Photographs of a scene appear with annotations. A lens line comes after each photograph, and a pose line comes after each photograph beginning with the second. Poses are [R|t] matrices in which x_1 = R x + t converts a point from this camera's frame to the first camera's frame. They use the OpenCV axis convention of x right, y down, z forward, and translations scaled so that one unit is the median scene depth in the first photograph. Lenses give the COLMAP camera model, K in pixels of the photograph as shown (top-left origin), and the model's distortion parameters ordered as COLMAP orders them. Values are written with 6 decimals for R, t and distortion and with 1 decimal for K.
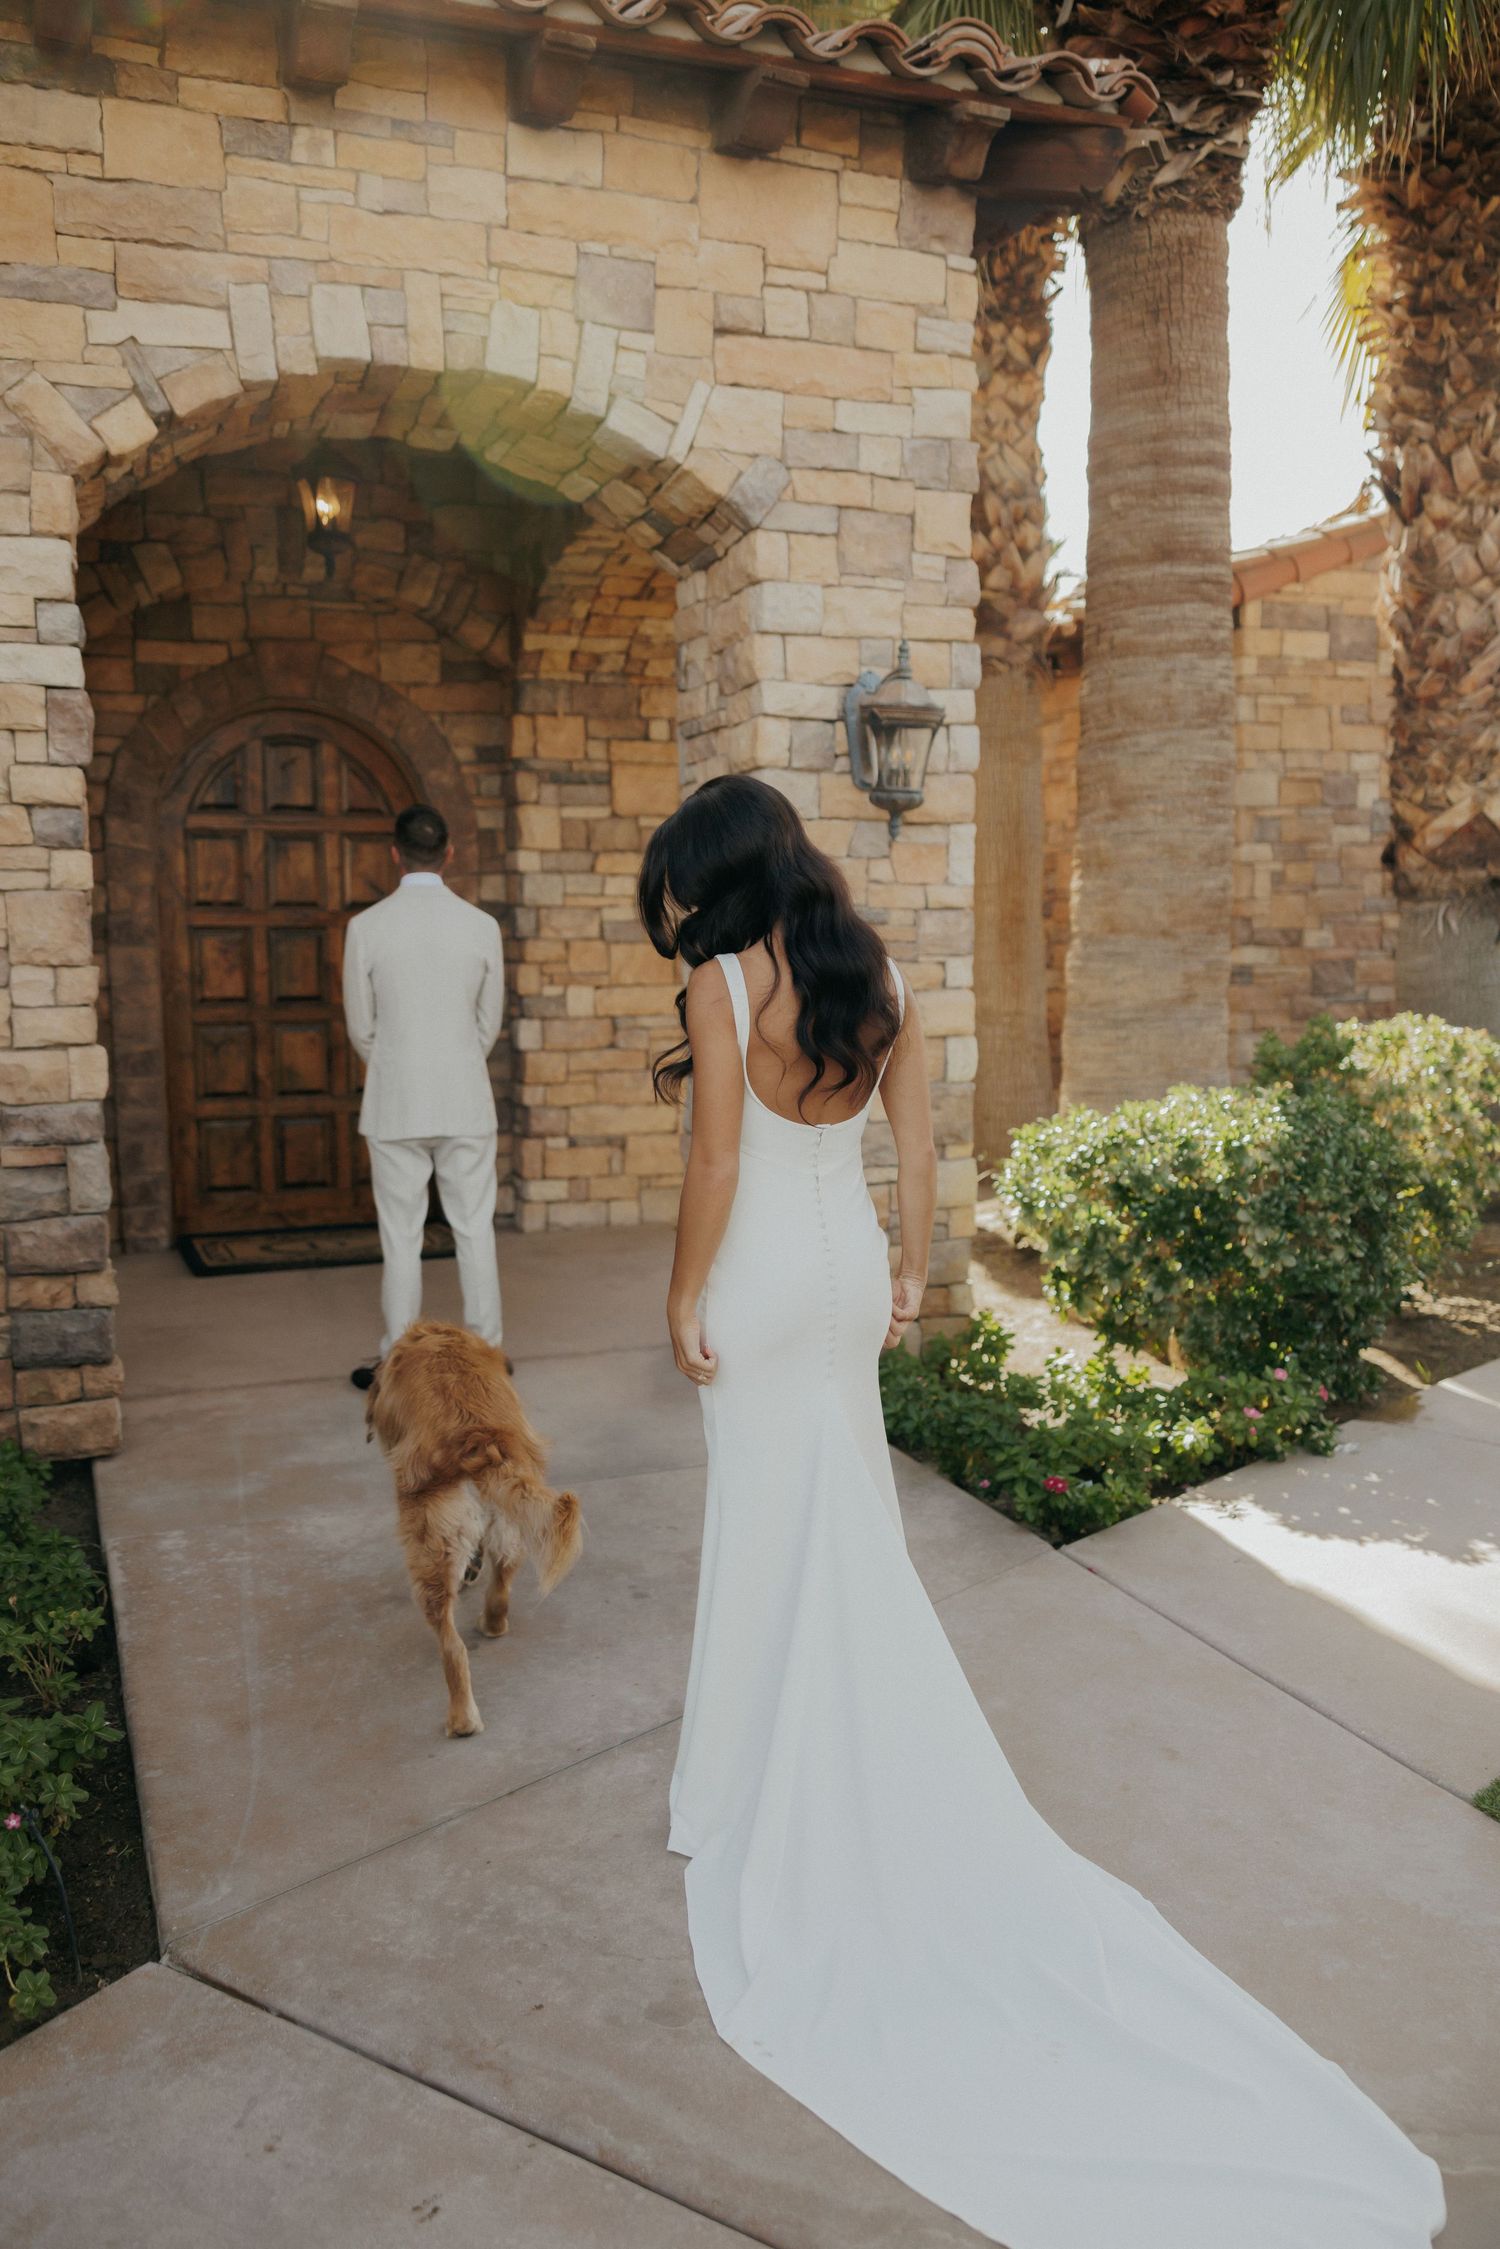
lens RADIAL K [[1828.4, 0, 713.8], [0, 1828.4, 1135.2], [0, 0, 1]] dist [0.010758, -0.007300]
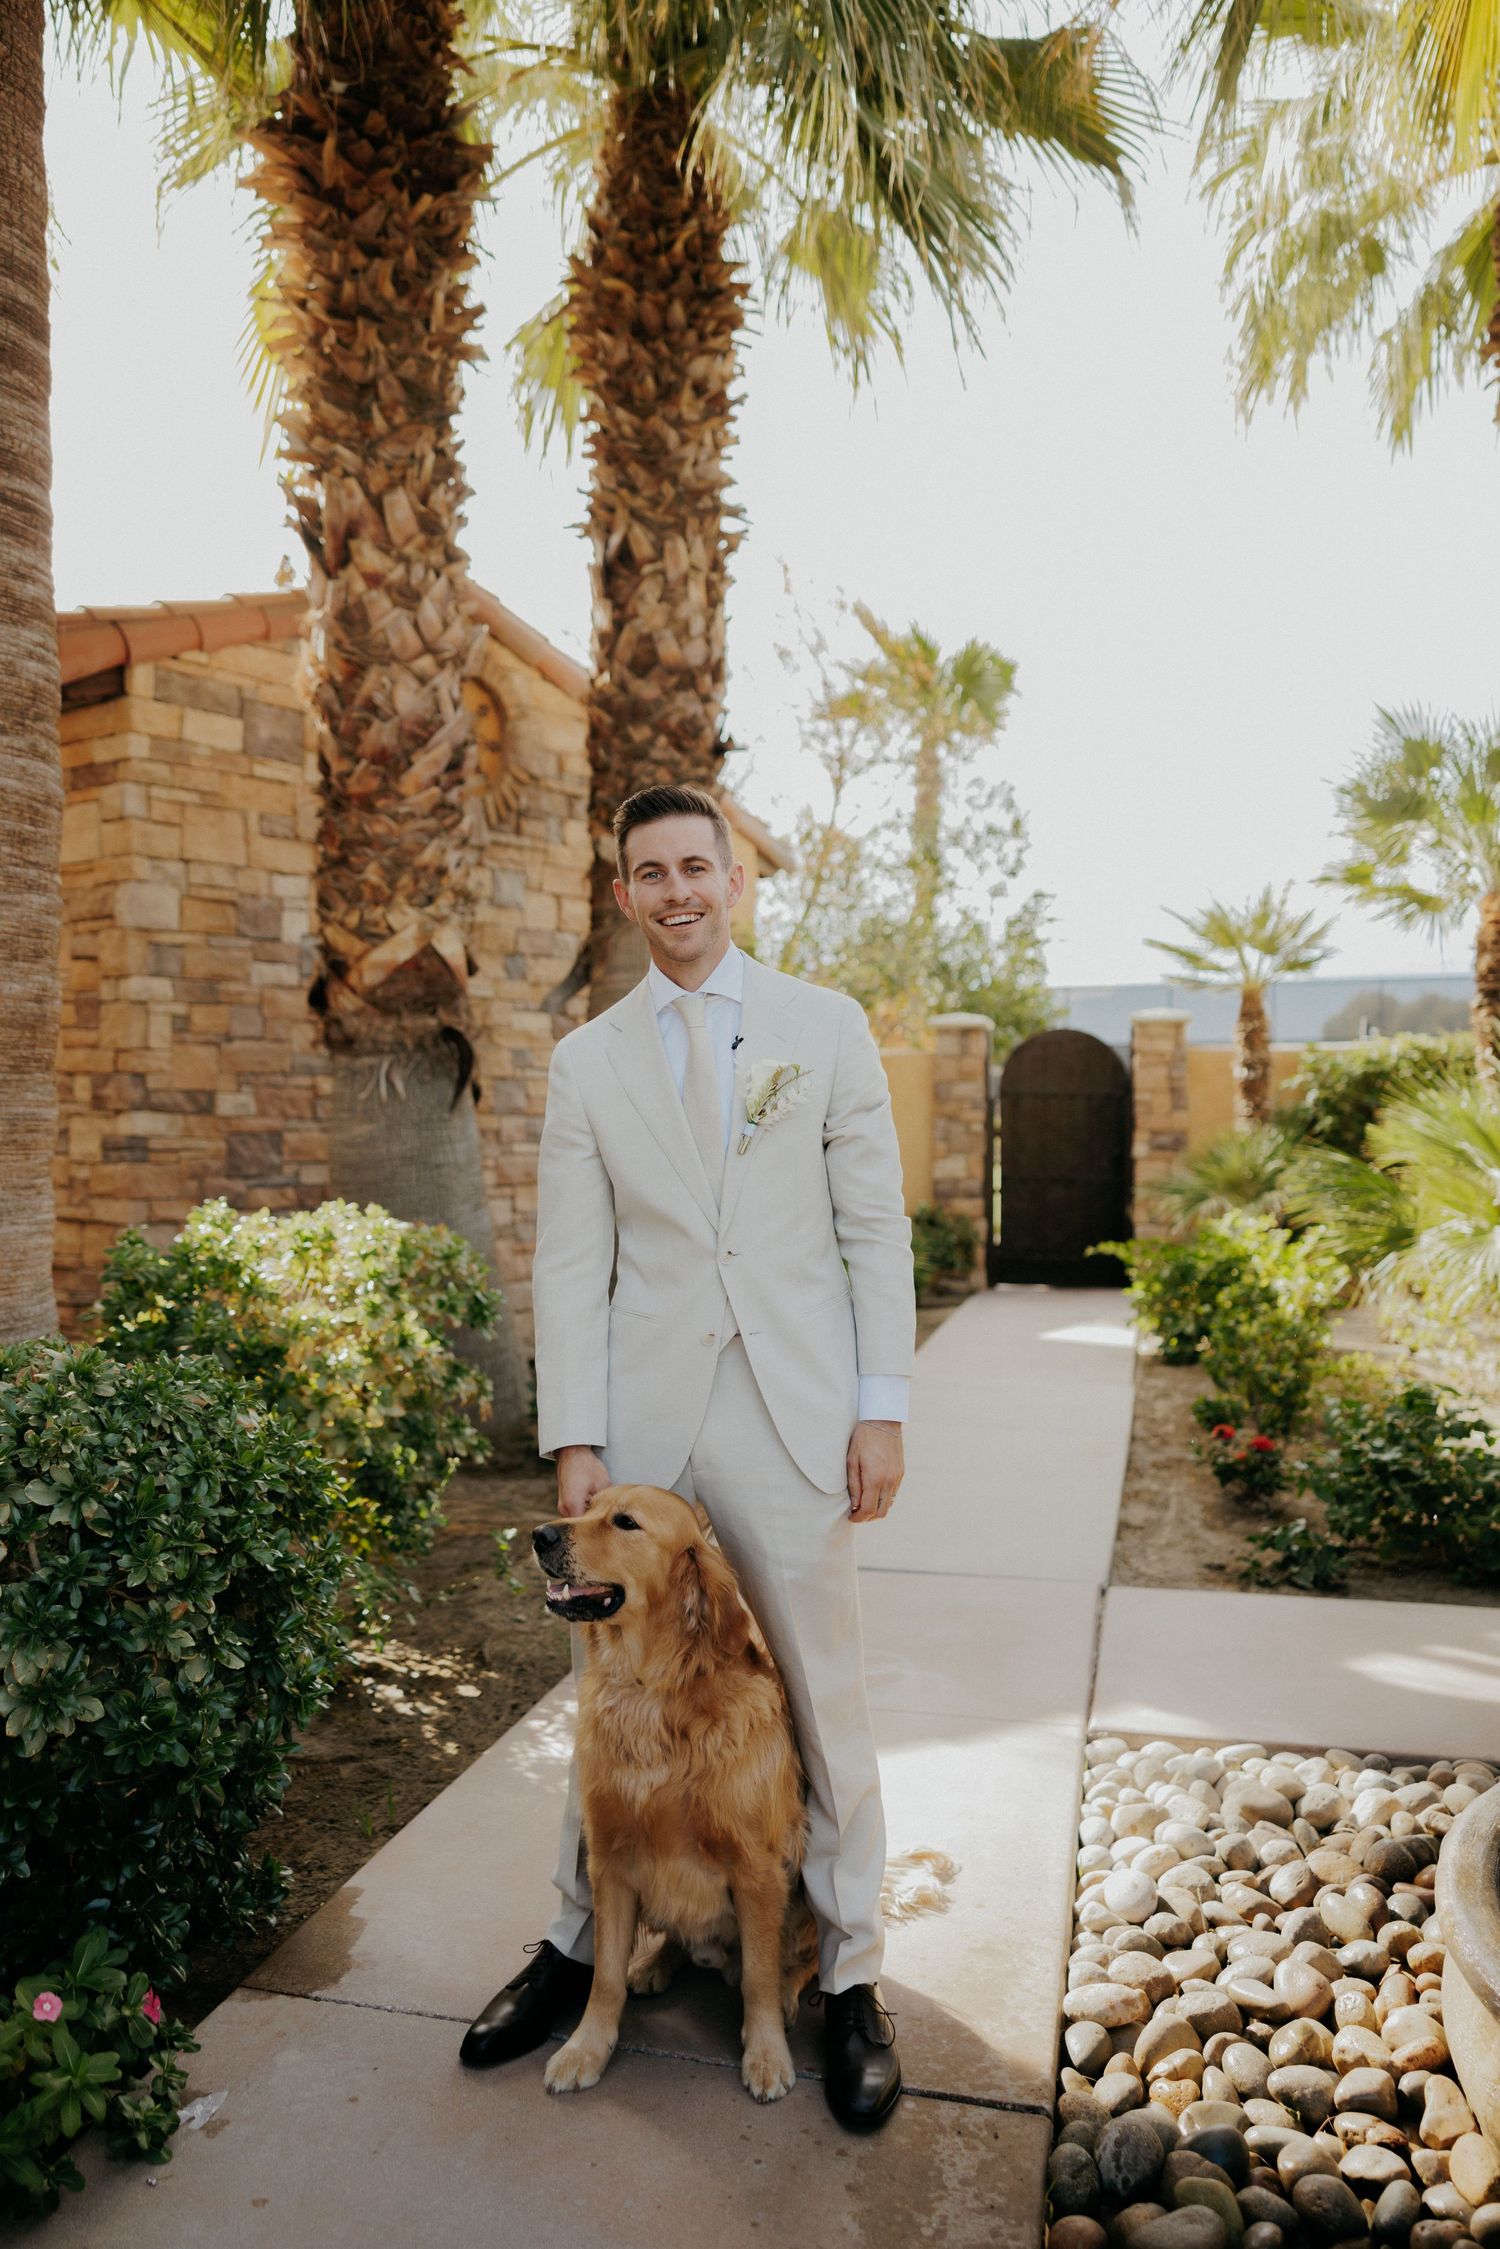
lens RADIAL K [[1828.4, 0, 719.8], [0, 1828.4, 1086.4], [0, 0, 1]] dist [0.010758, -0.007300]
pose [[0.850655, 0.026676, 0.525048, 0.131184], [0.040705, 0.992372, -0.116367, -0.022096], [-0.524147, 0.120360, 0.843080, 0.320329]]
